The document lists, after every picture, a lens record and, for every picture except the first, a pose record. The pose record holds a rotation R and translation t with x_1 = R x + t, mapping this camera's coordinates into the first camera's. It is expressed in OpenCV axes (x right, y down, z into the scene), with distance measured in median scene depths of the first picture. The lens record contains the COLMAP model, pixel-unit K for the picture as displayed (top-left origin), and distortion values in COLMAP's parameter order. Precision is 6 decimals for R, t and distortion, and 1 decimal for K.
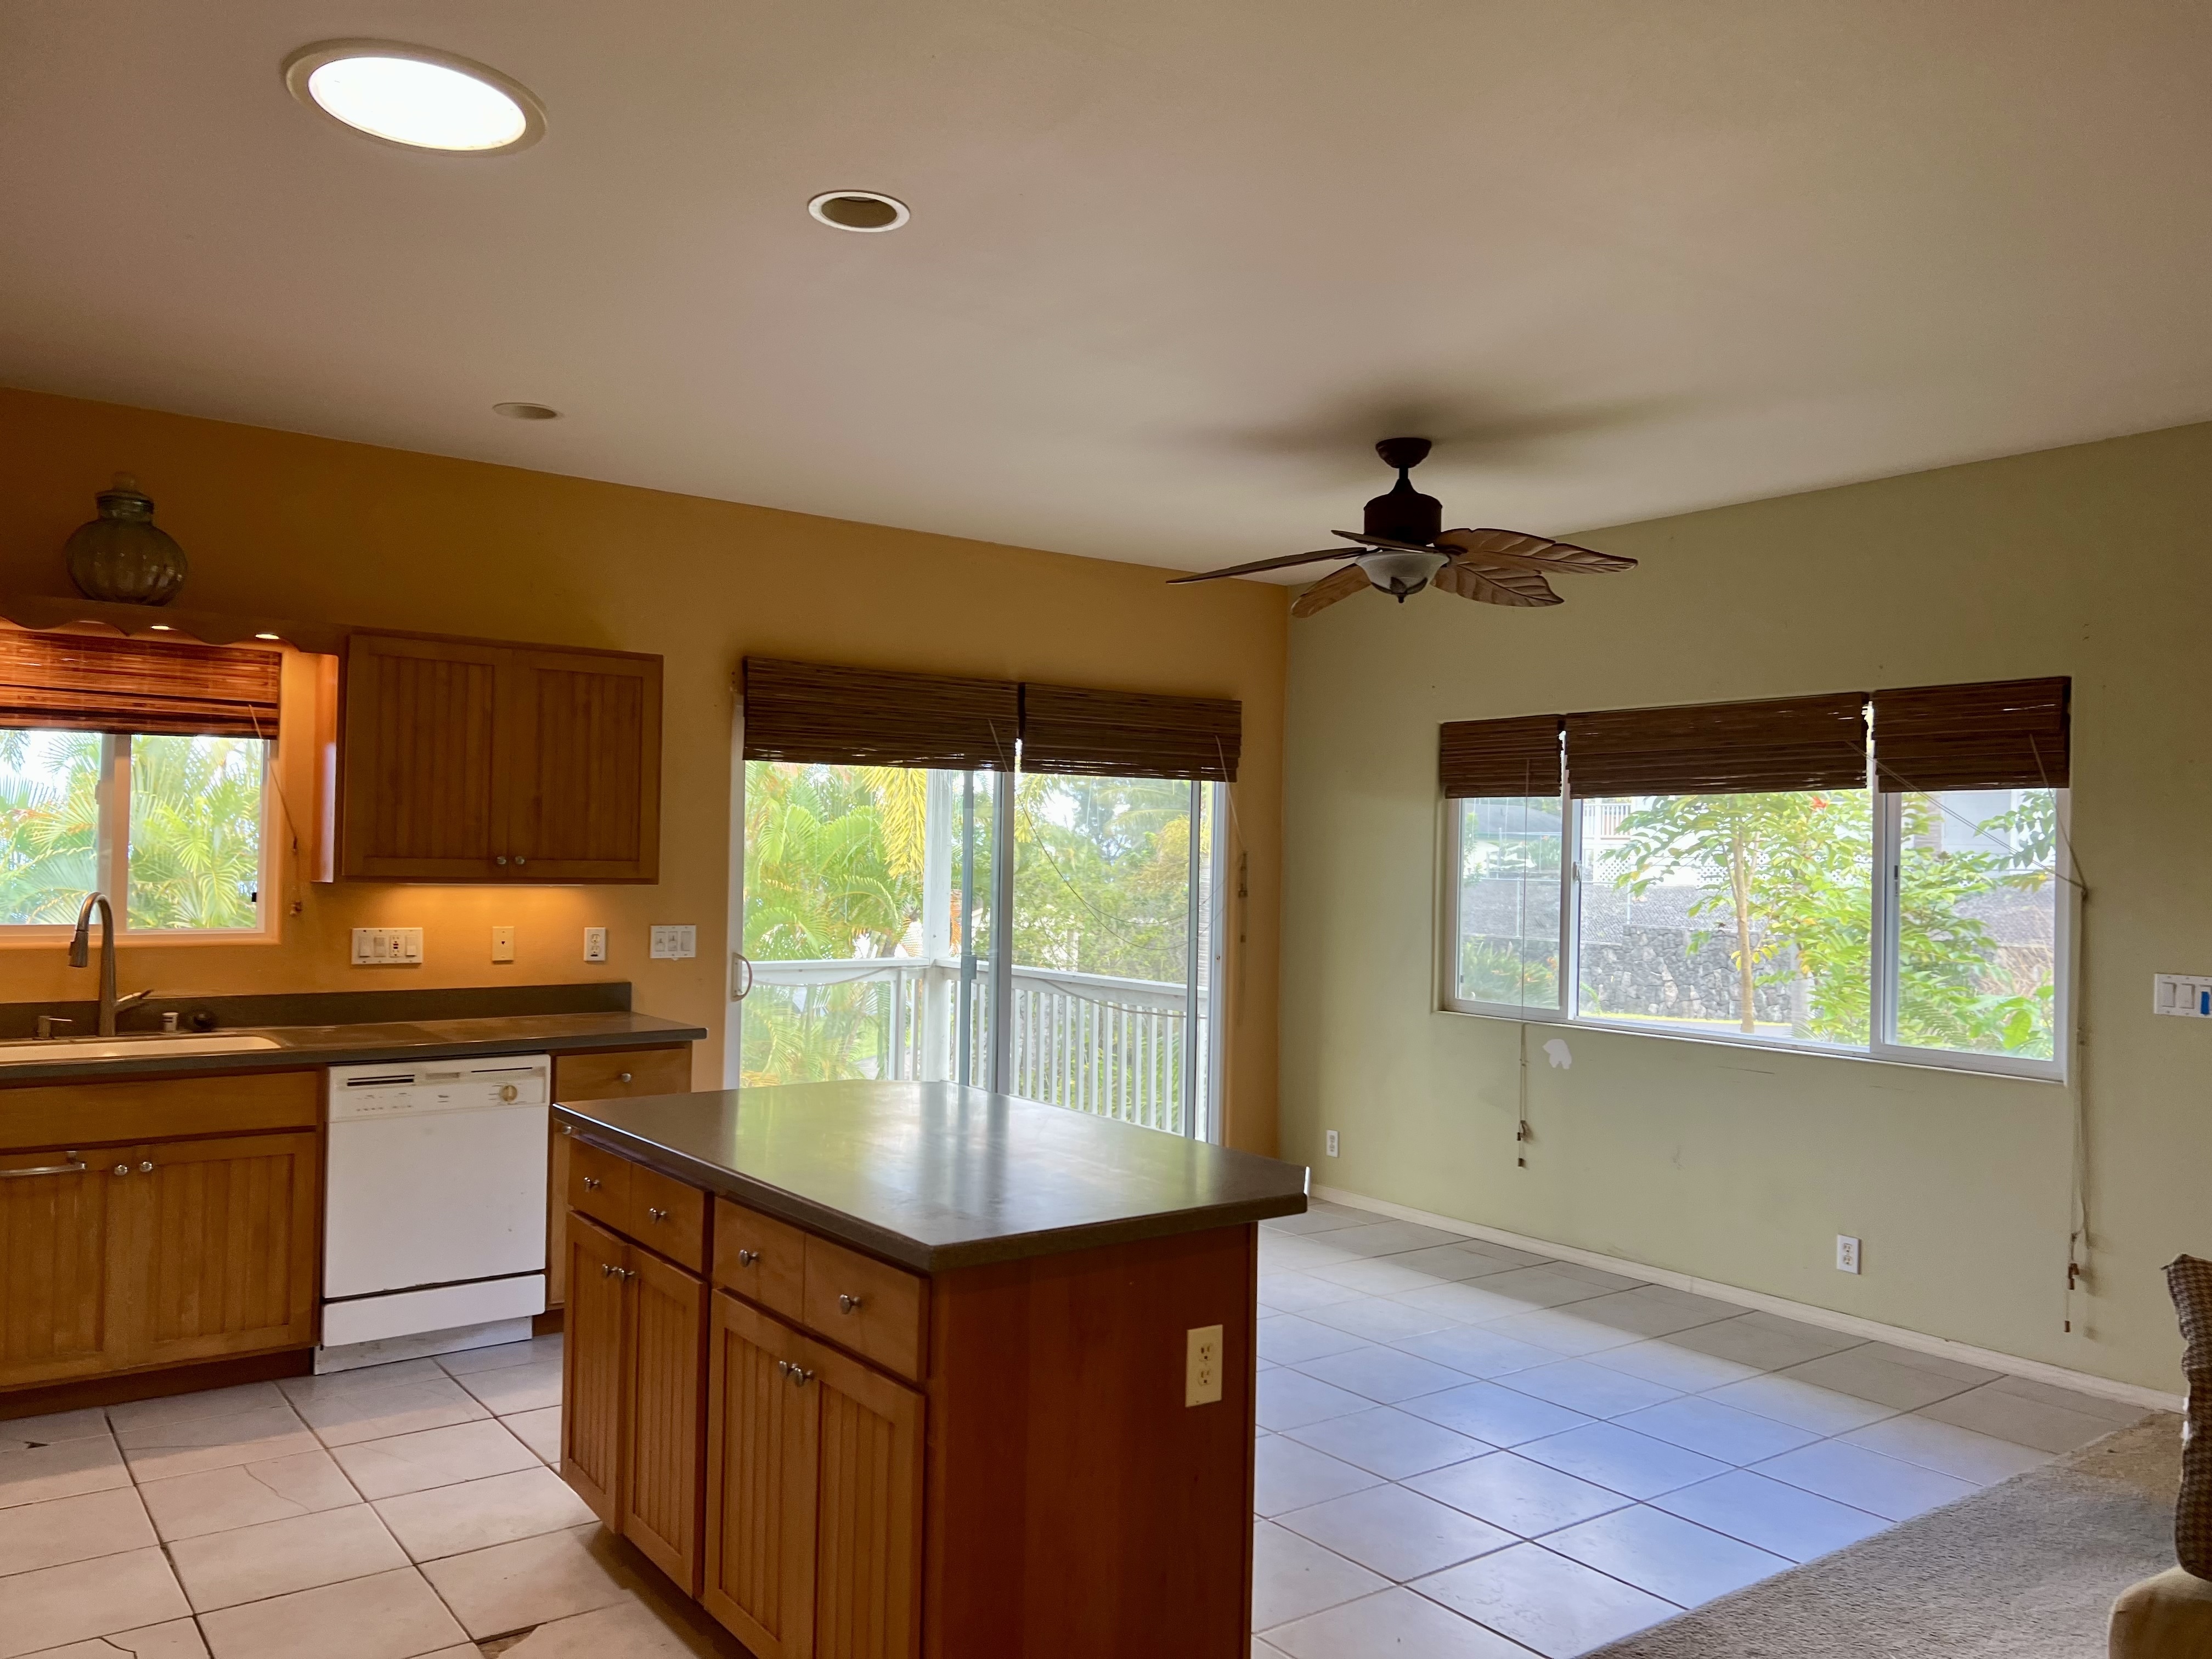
lens RADIAL K [[1665.5, 0, 1103.3], [0, 1665.5, 828.3], [0, 0, 1]] dist [0.029105, -0.057147]
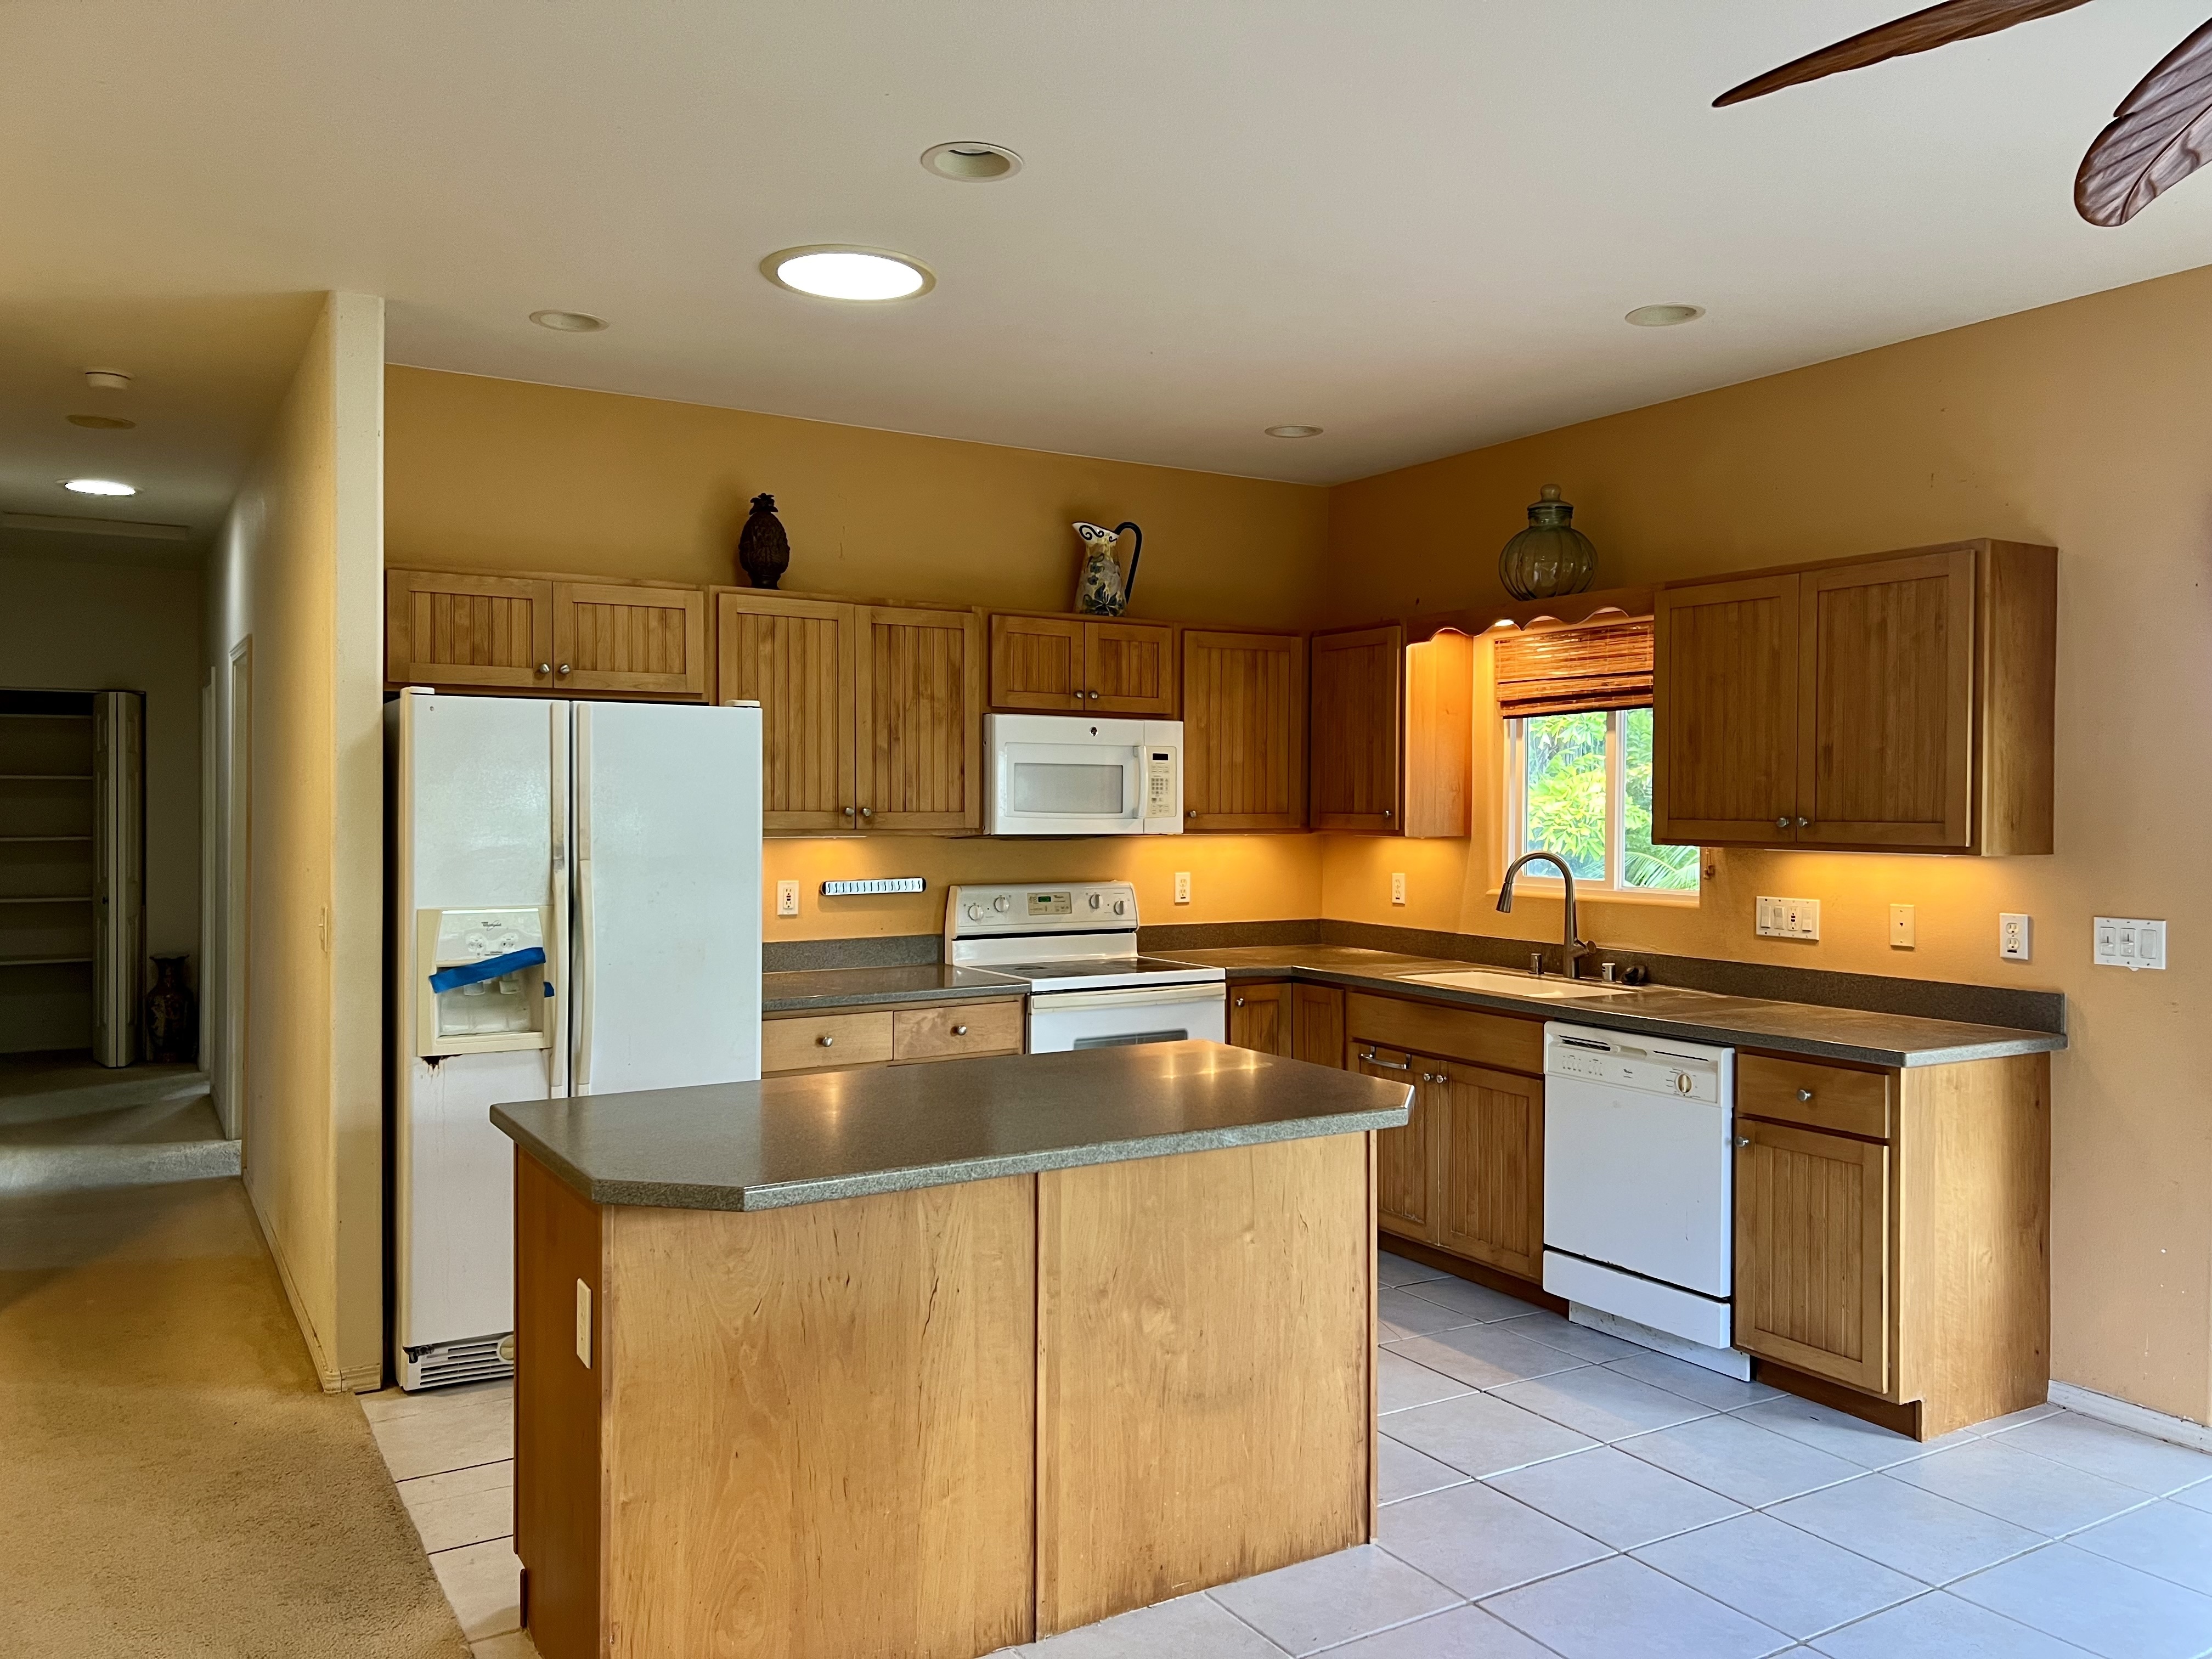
lens RADIAL K [[1665.5, 0, 1109.3], [0, 1665.5, 822.9], [0, 0, 1]] dist [0.029105, -0.057147]
pose [[-0.112311, -0.007461, -0.993645, 0.527775], [0.009510, 0.999918, -0.008583, 0.023595], [0.993628, -0.010413, -0.112231, 0.751251]]
